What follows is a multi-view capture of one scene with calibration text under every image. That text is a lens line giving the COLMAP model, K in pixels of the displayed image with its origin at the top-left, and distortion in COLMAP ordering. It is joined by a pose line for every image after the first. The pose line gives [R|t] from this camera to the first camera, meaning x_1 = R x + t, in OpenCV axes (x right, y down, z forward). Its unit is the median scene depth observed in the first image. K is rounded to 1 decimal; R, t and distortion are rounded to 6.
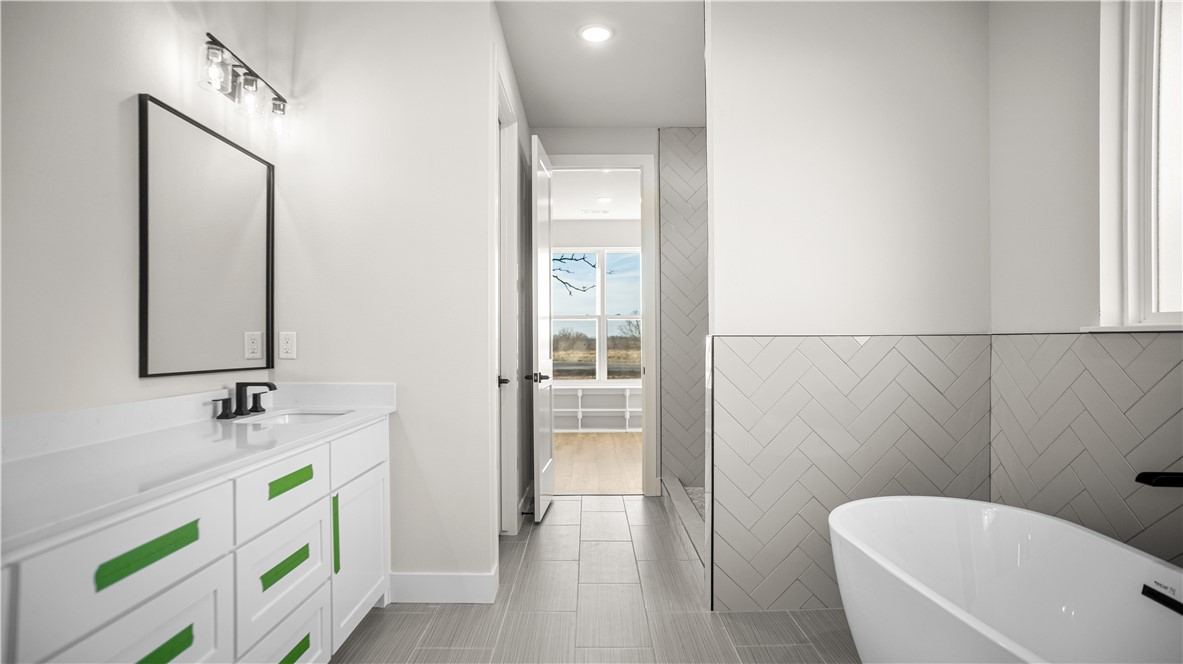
lens RADIAL K [[599.9, 0, 595.6], [0, 599.9, 336.8], [0, 0, 1]] dist [-0.037317, 0.020506]
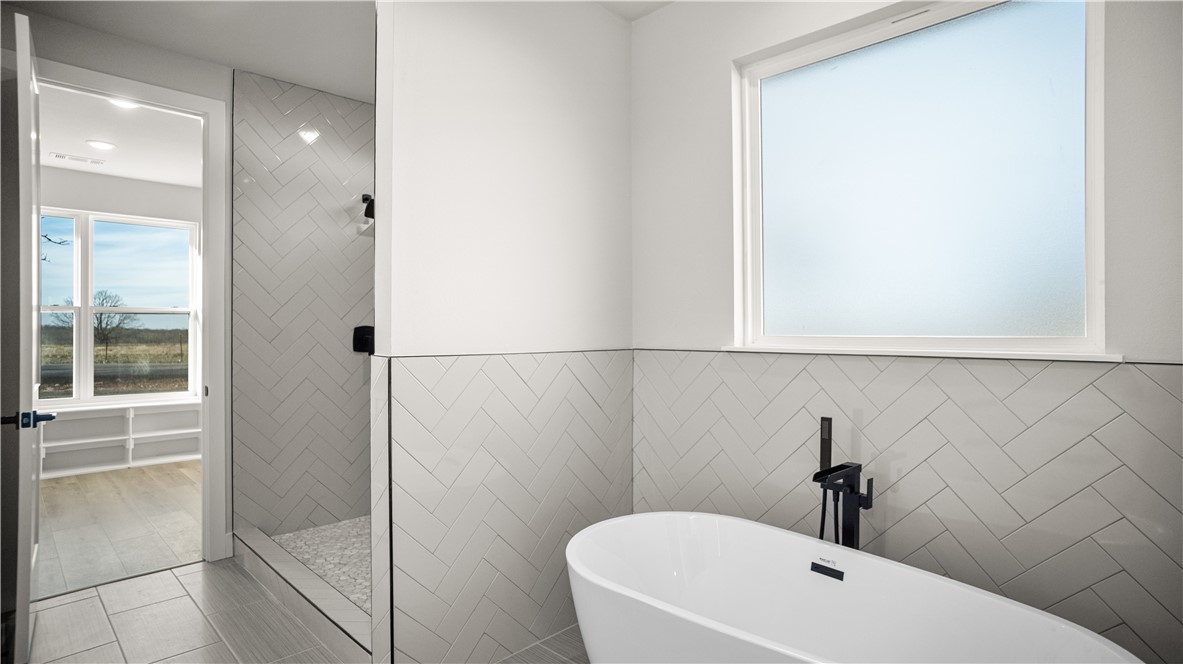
lens RADIAL K [[599.9, 0, 597.5], [0, 599.9, 324.5], [0, 0, 1]] dist [-0.037317, 0.020506]
pose [[0.708094, 0.011611, 0.706023, -0.093253], [-0.006871, 0.999931, -0.009553, -0.021879], [-0.706085, 0.001913, 0.708125, 0.144589]]
